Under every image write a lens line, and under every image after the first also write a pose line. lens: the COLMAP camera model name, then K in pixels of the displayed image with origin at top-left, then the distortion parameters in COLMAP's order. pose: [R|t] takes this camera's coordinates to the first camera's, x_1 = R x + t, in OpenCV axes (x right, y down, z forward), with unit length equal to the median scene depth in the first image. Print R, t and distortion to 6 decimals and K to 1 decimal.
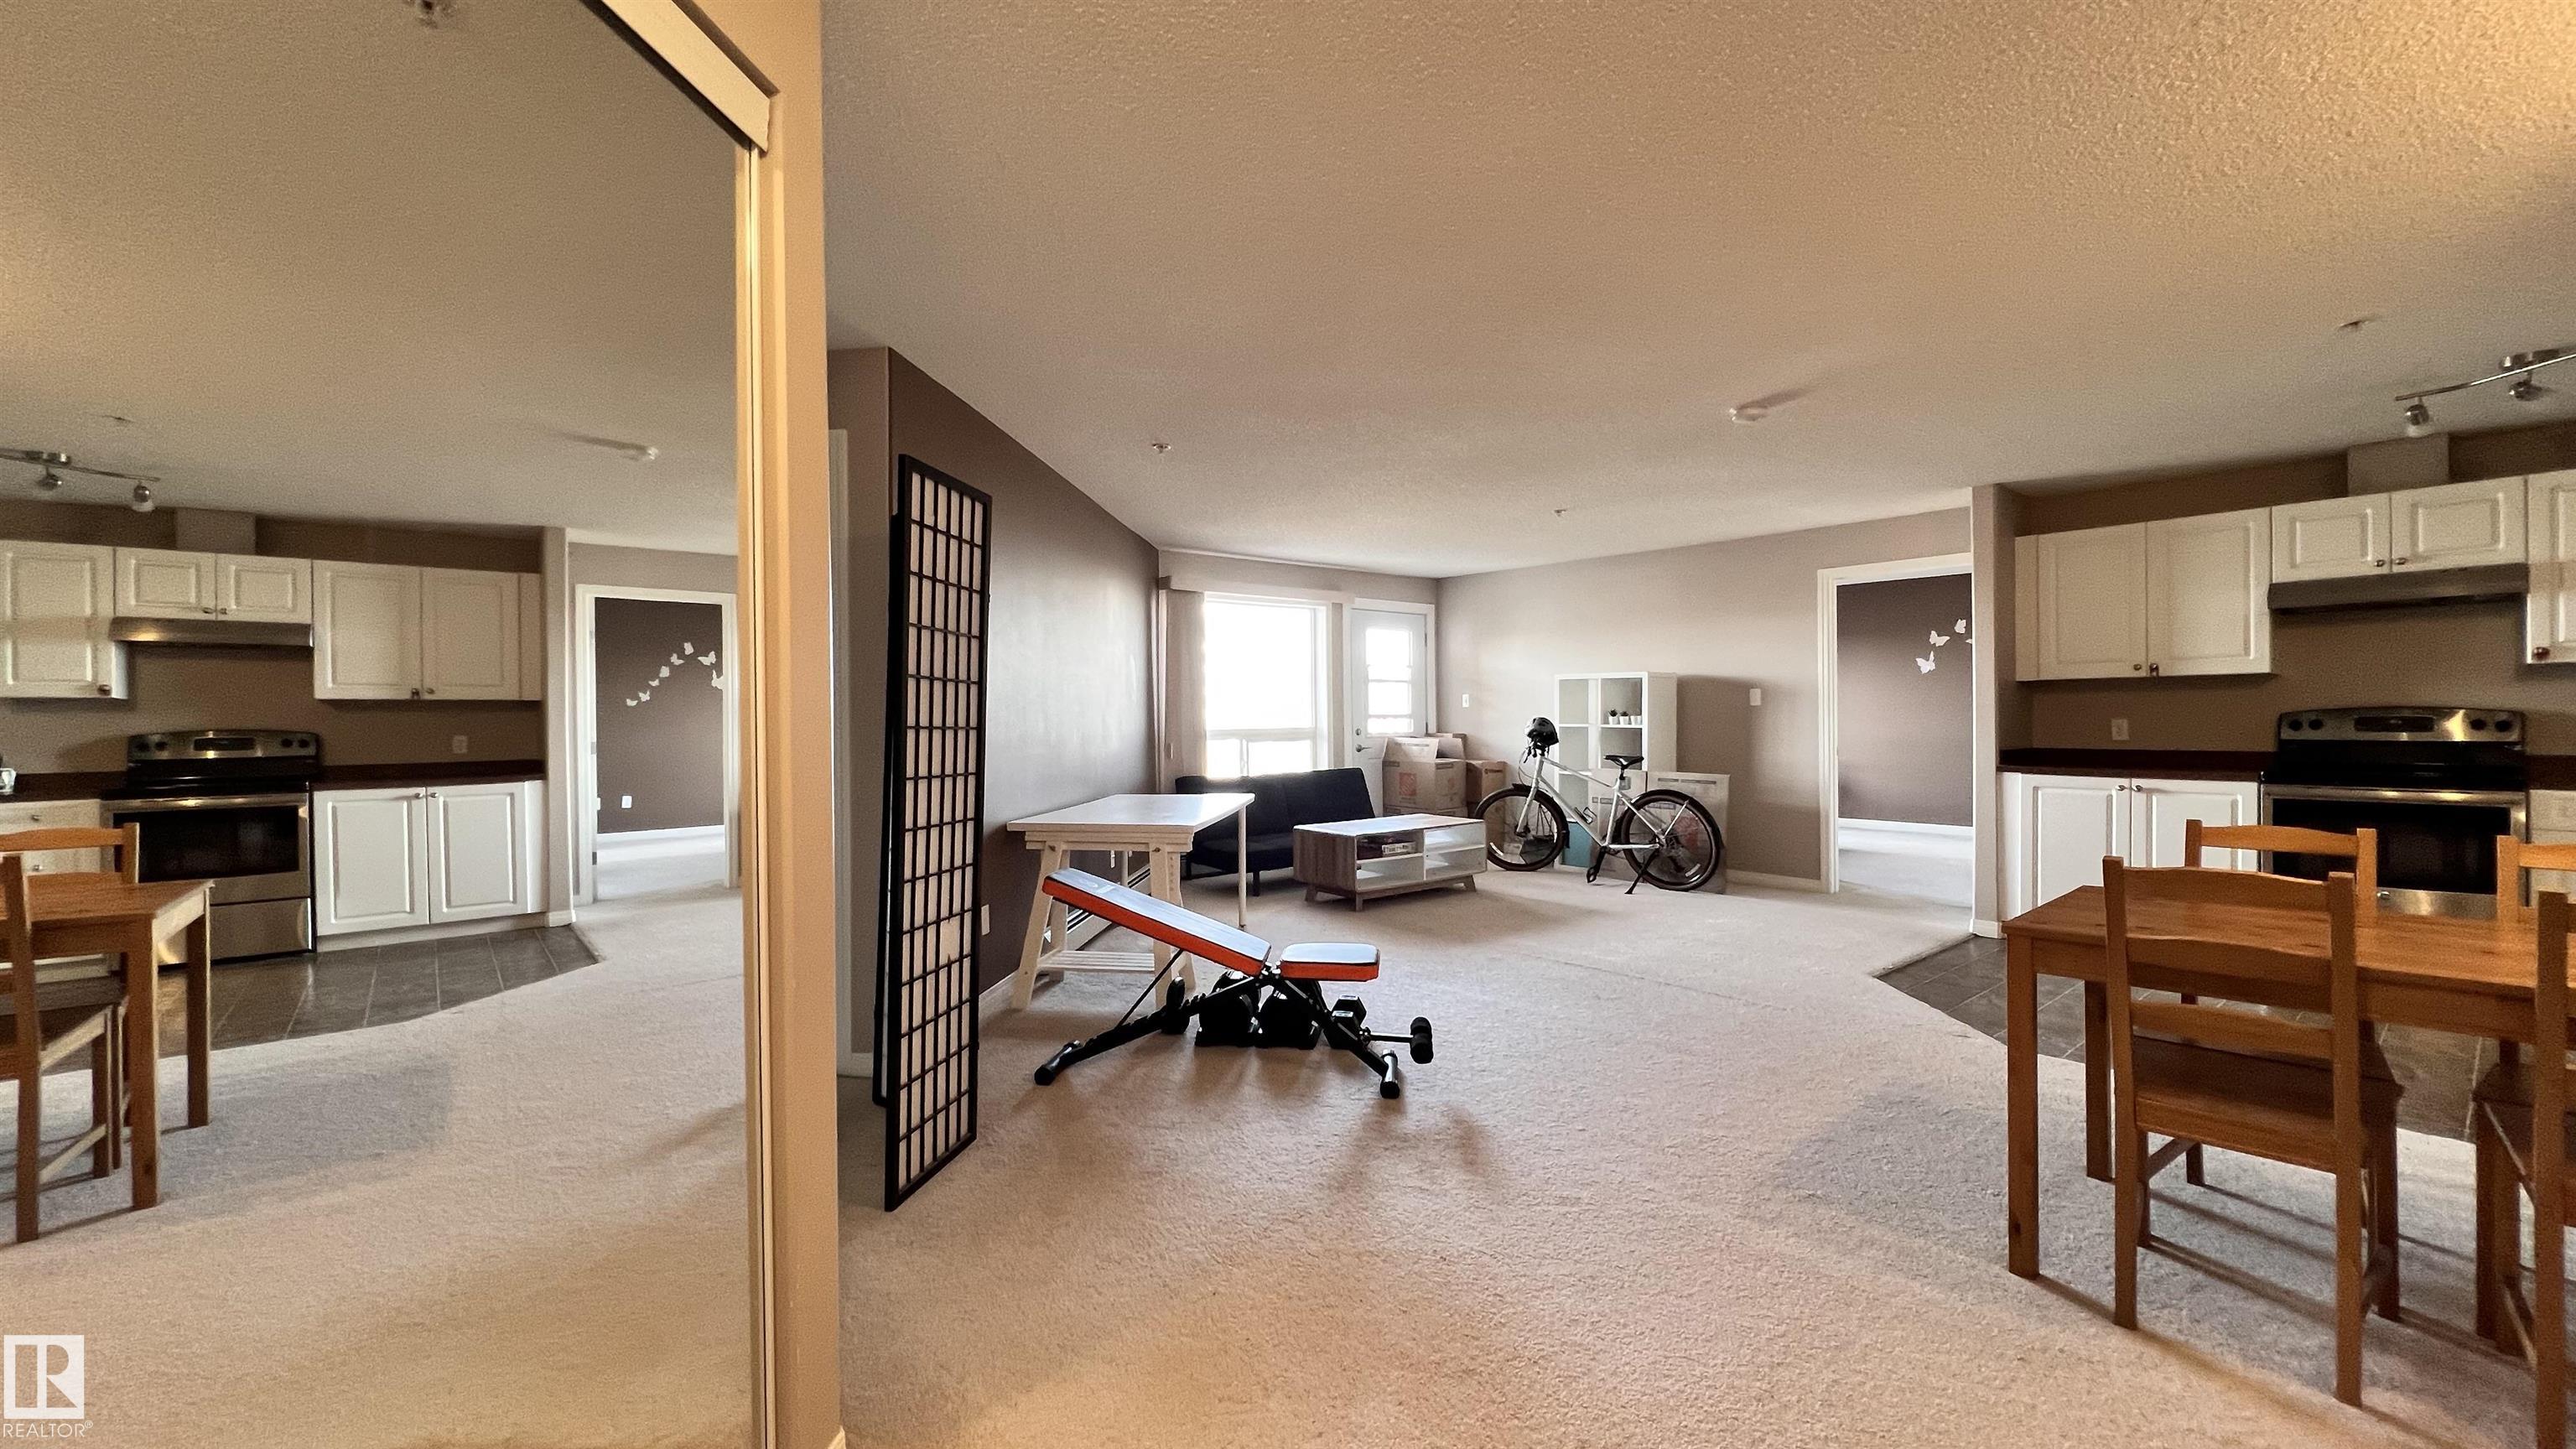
lens RADIAL K [[1030.4, 0, 1287.7], [0, 1030.4, 726.8], [0, 0, 1]] dist [-0.001856, 0.000362]
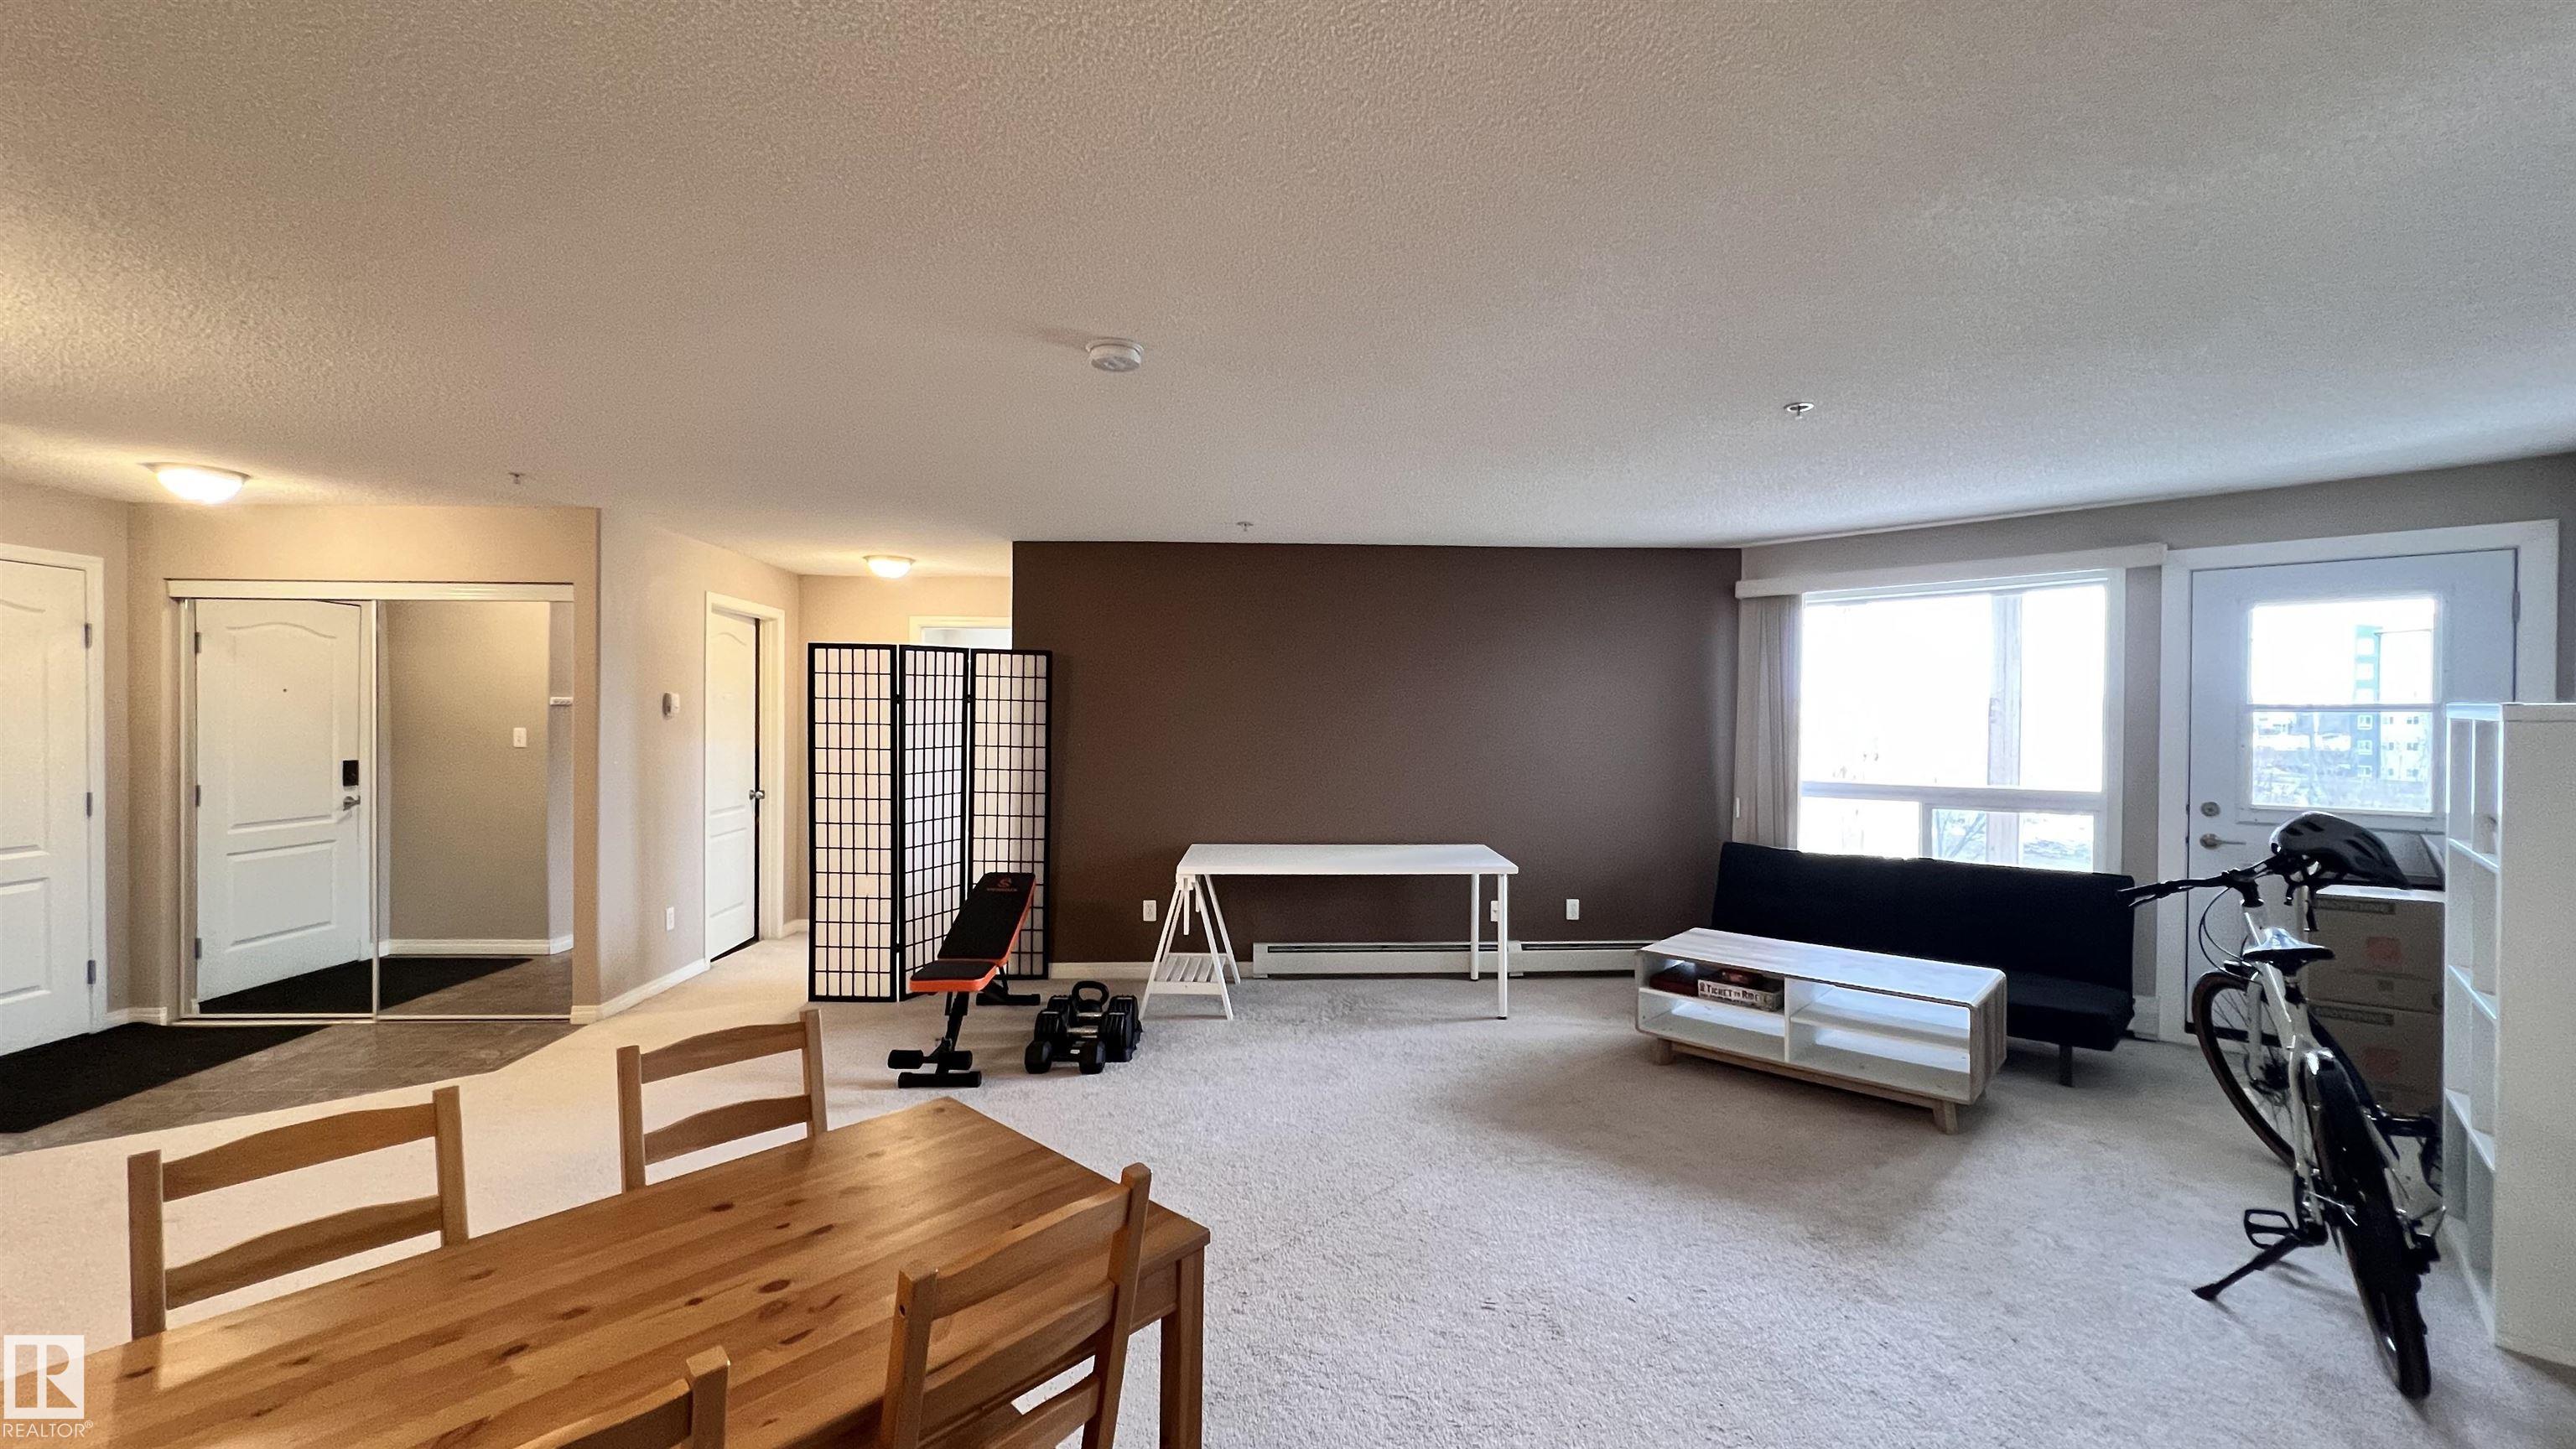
lens RADIAL K [[1030.4, 0, 1293.6], [0, 1030.4, 726.6], [0, 0, 1]] dist [-0.001856, 0.000362]
pose [[0.126461, 0.014292, -0.991869, 0.834352], [-0.011562, 0.999850, 0.012933, -0.059918], [0.991904, 0.009833, 0.126607, 0.778857]]
